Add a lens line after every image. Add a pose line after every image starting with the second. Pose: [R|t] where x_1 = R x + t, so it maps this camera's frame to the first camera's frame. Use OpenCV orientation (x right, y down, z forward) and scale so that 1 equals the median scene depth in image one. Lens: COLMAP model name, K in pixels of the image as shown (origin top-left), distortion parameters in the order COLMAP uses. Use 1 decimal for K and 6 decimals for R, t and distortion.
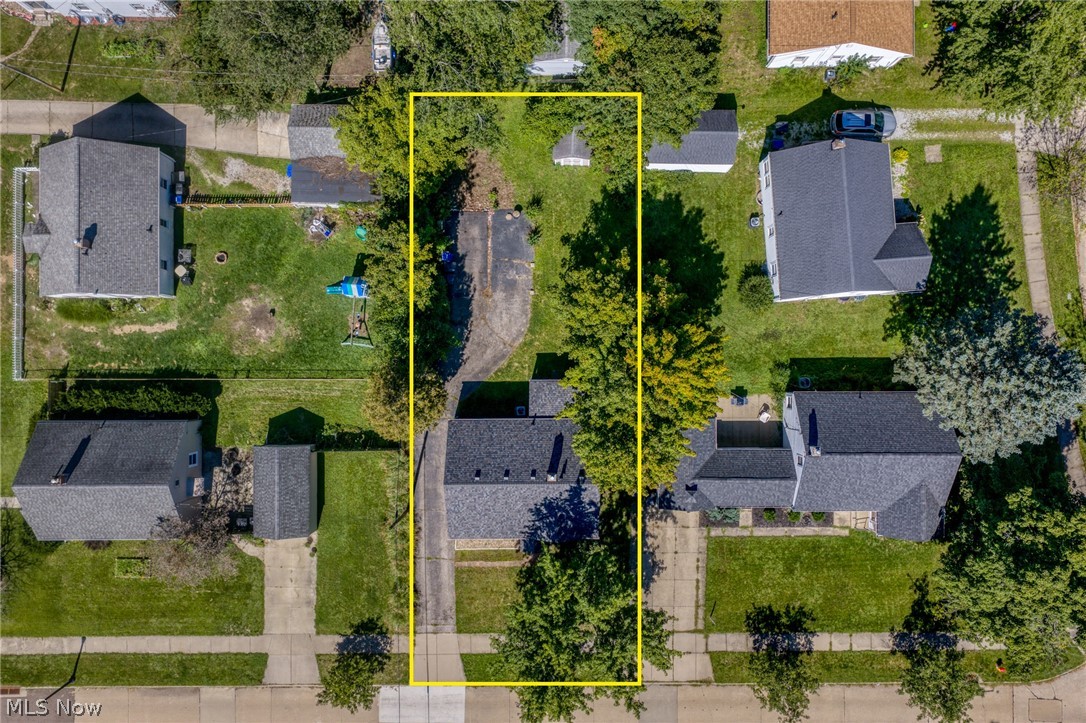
lens RADIAL K [[885.8, 0, 543.0], [0, 885.8, 361.5], [0, 0, 1]] dist [-0.010044, 0.001976]
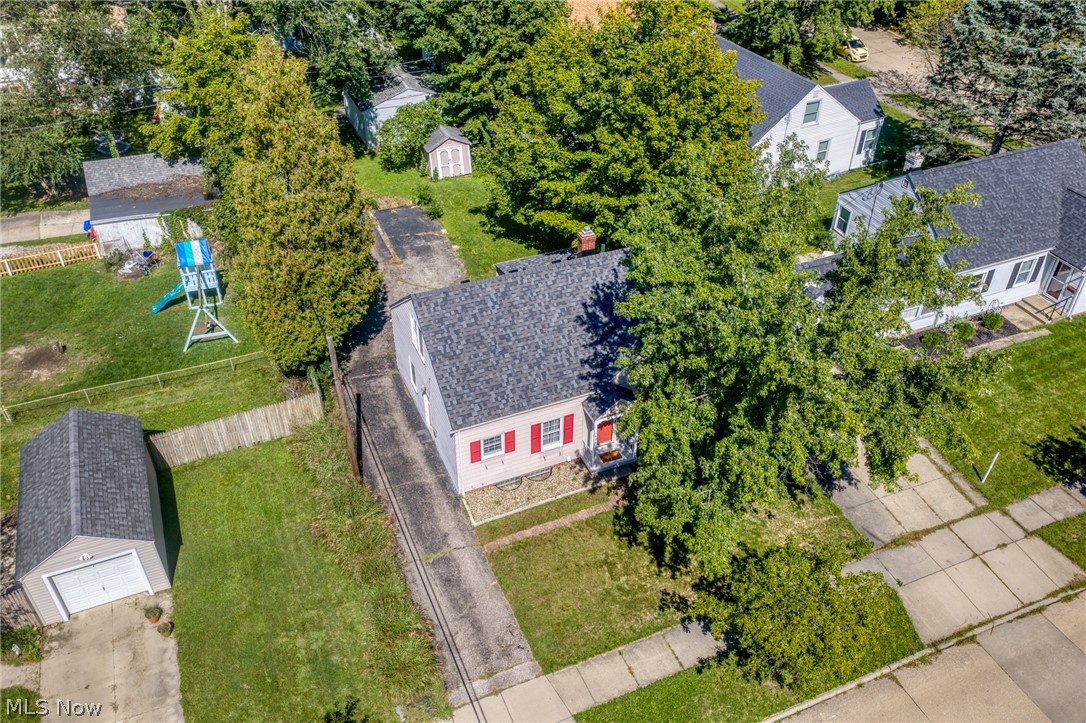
lens RADIAL K [[885.8, 0, 543.0], [0, 885.8, 361.5], [0, 0, 1]] dist [-0.010044, 0.001976]
pose [[0.920372, -0.233927, 0.313357, -0.194561], [0.390708, 0.583278, -0.712133, 0.517106], [-0.016187, 0.777859, 0.628230, 0.623695]]
